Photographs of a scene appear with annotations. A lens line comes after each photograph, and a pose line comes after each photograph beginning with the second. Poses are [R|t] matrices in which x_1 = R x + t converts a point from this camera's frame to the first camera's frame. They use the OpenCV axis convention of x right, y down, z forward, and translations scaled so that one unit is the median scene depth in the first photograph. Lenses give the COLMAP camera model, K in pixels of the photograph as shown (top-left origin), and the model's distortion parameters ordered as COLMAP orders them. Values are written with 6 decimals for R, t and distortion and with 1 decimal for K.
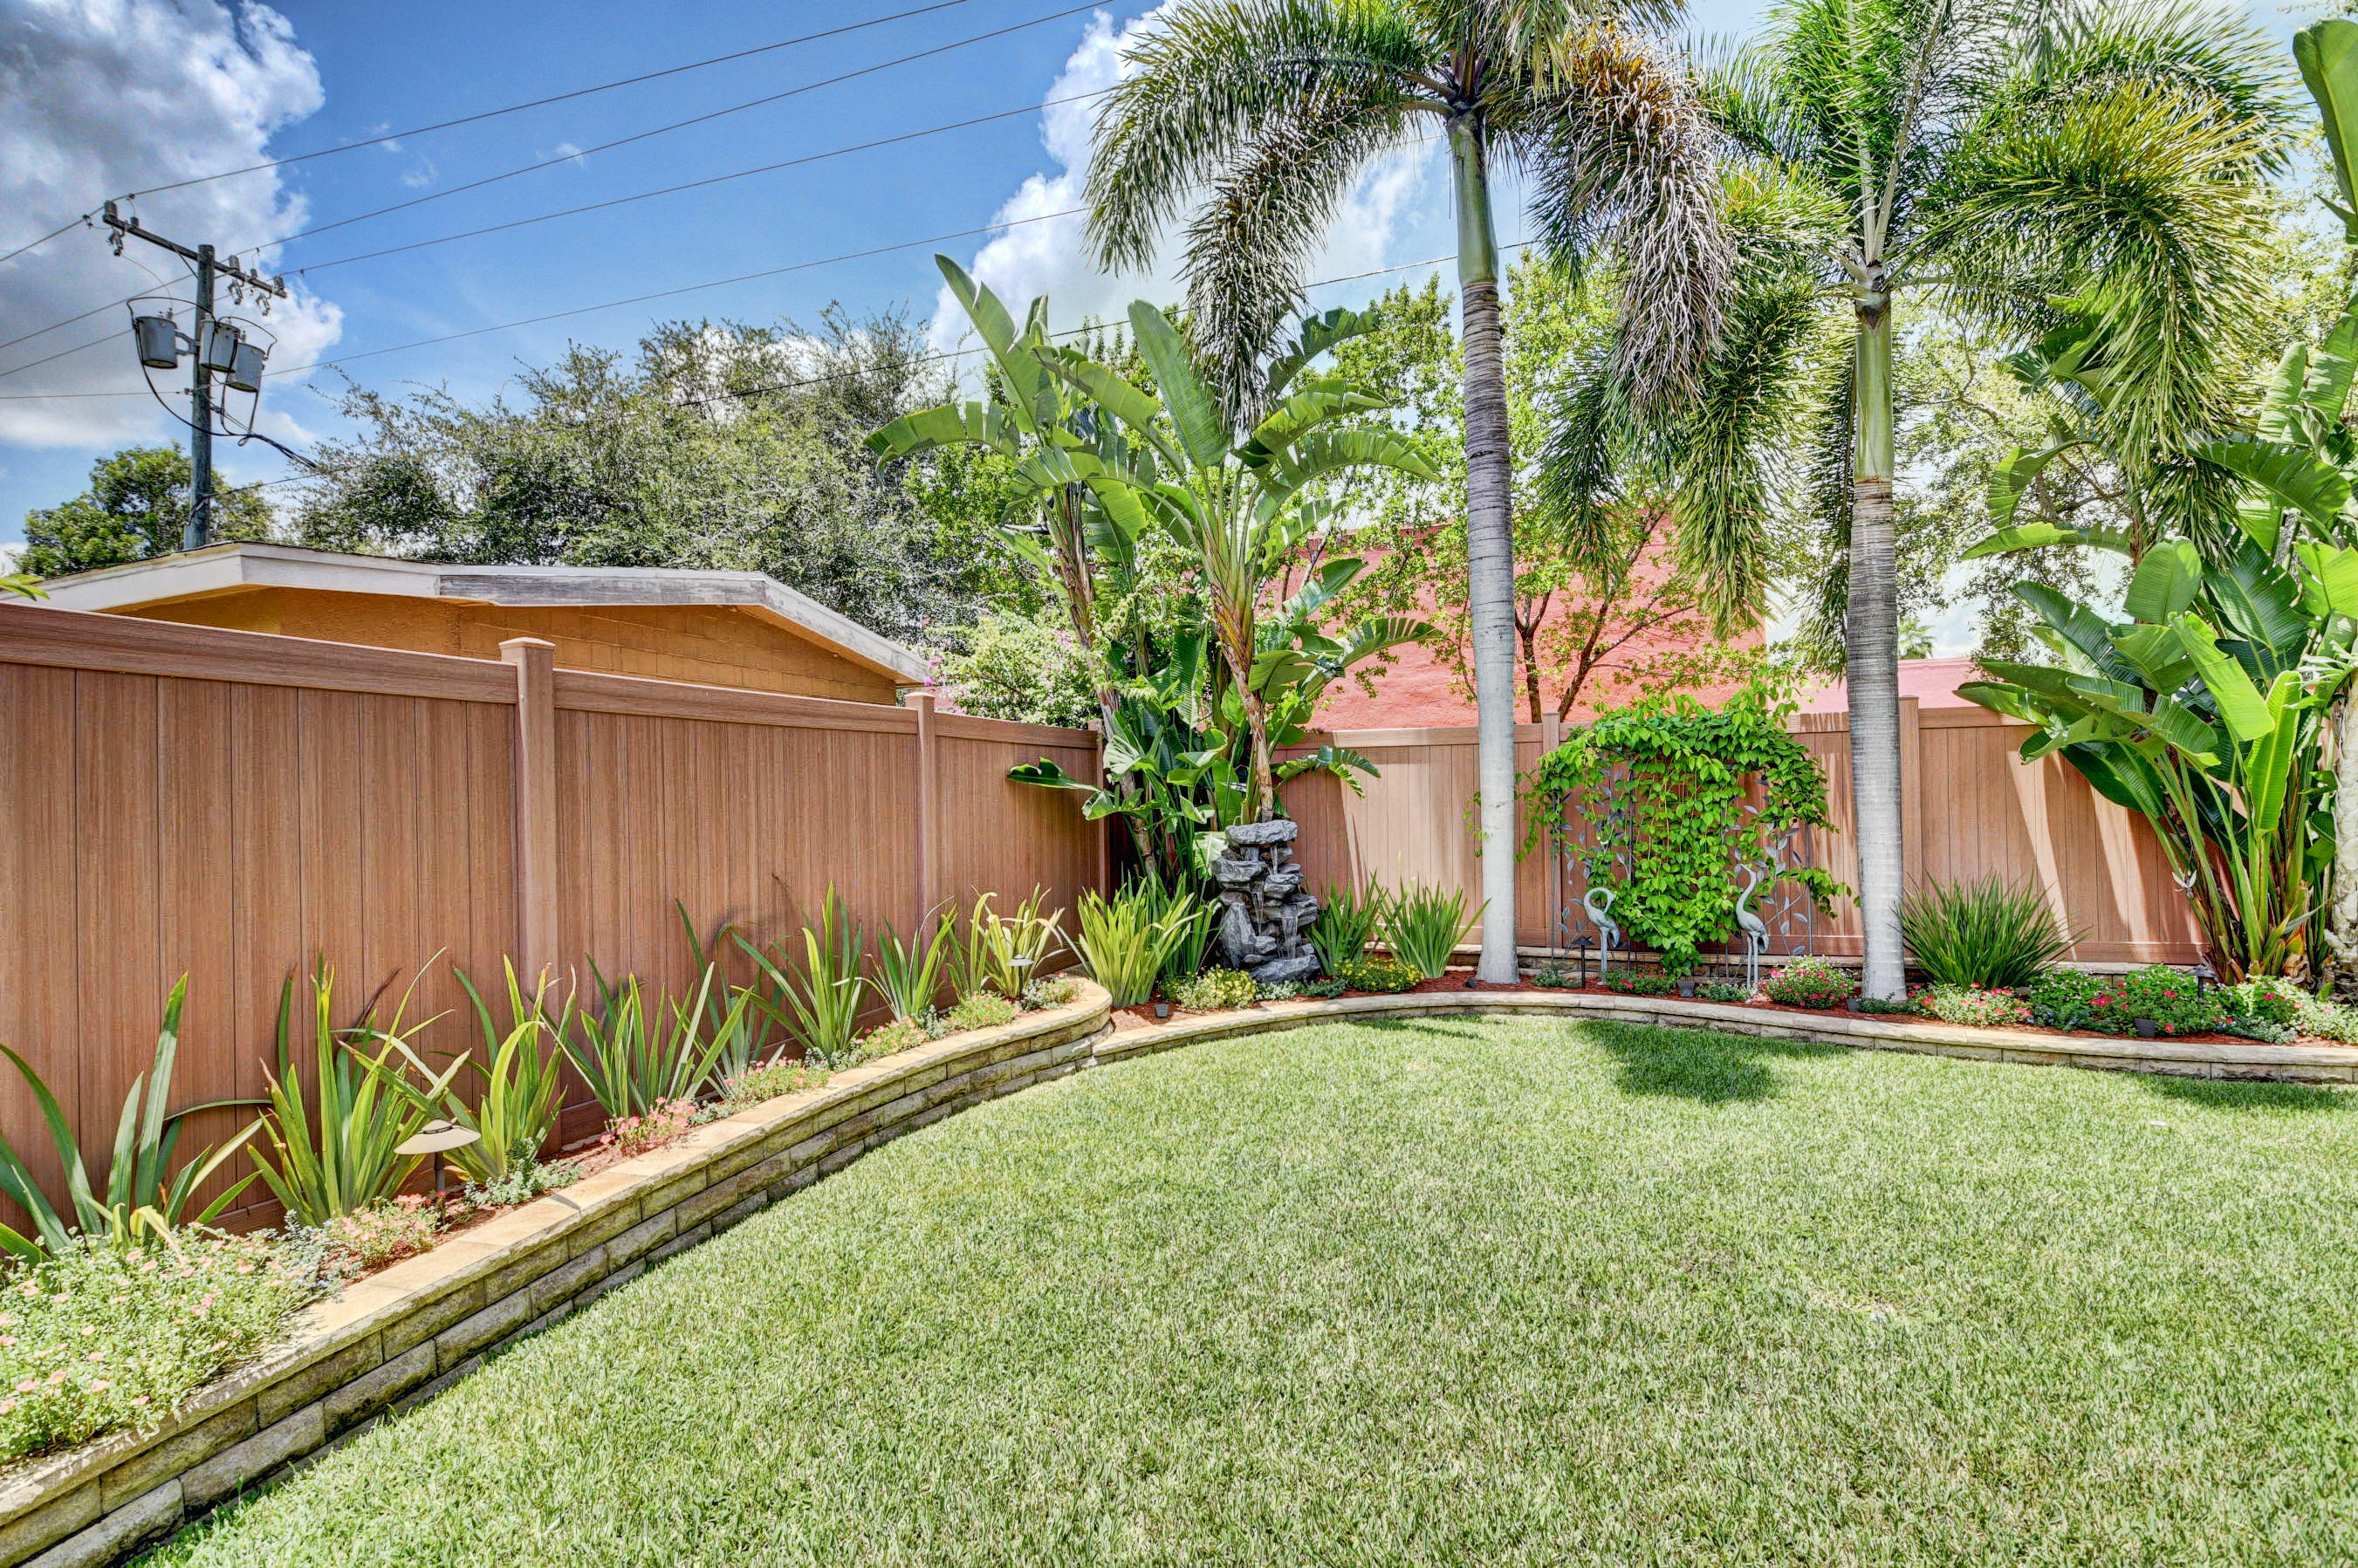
lens RADIAL K [[1027.3, 0, 1179.0], [0, 1027.3, 784.0], [0, 0, 1]] dist [0.000773, -0.018622]
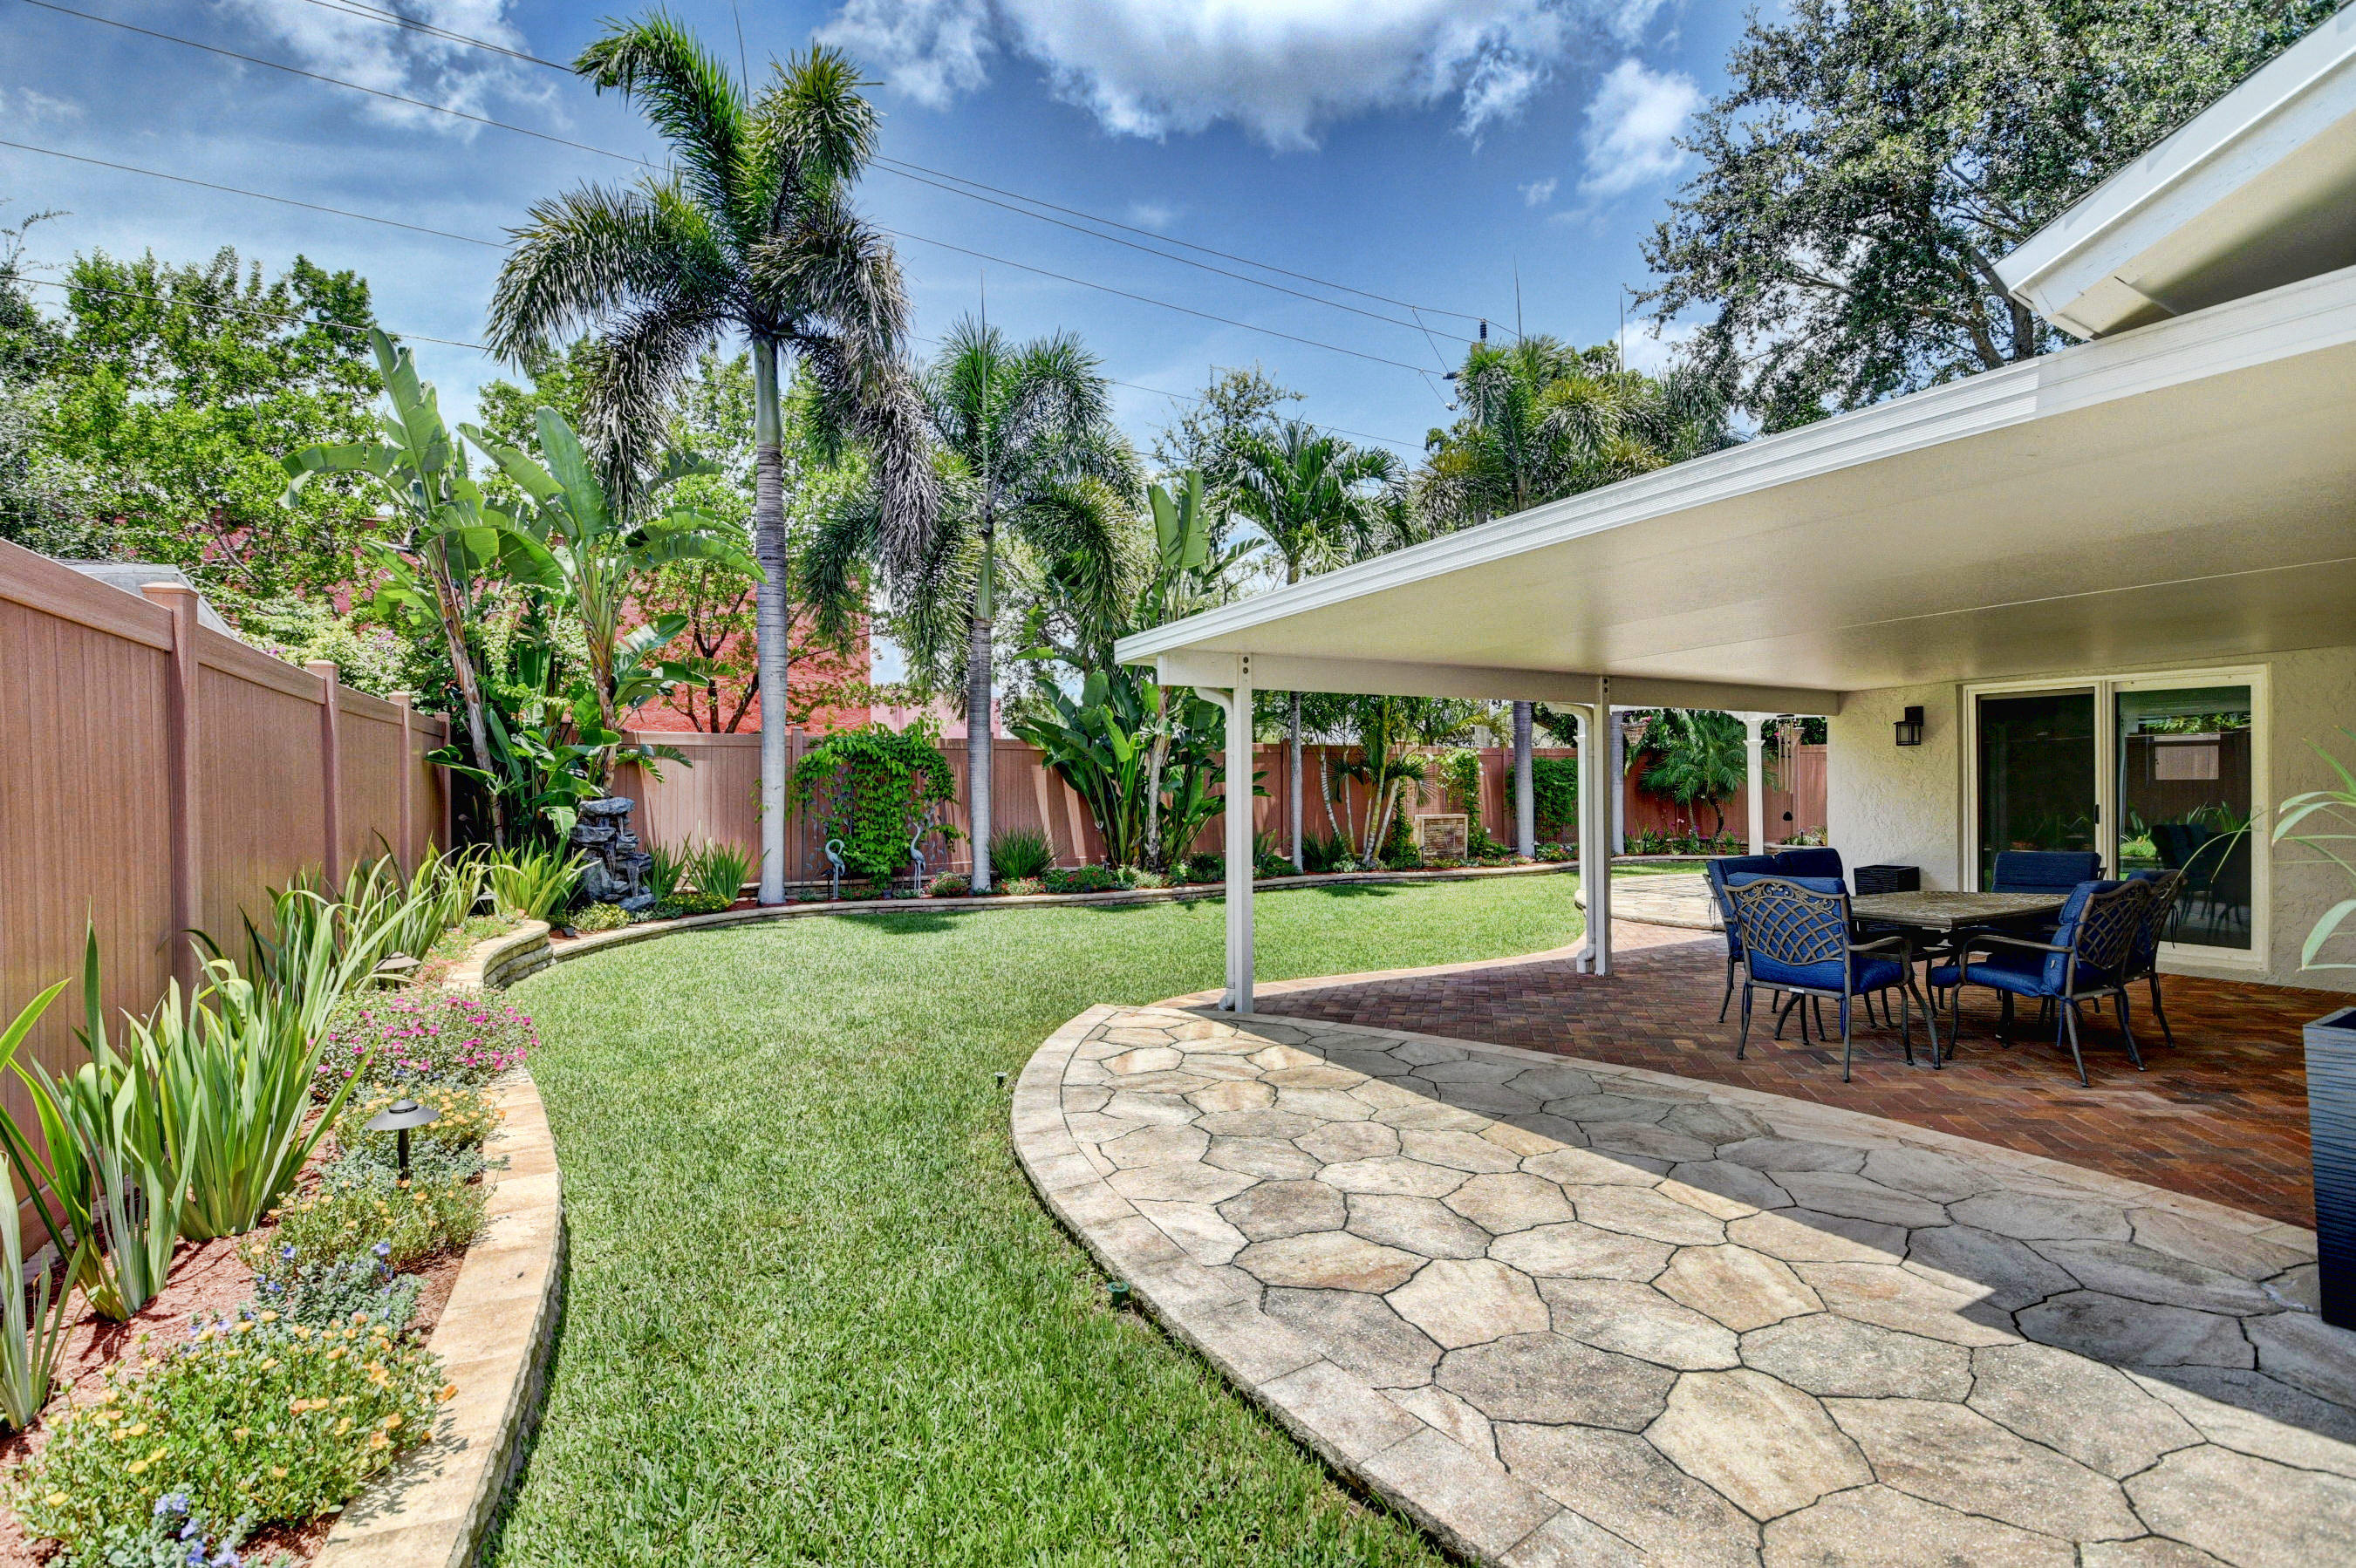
lens RADIAL K [[1026.4, 0, 1178.0], [0, 1026.4, 784.0], [0, 0, 1]] dist [0.000773, -0.018622]
pose [[0.641195, 0.014582, 0.767239, -0.536252], [-0.018123, 0.999828, -0.003857, 0.011055], [-0.767164, -0.011431, 0.641349, -0.496165]]
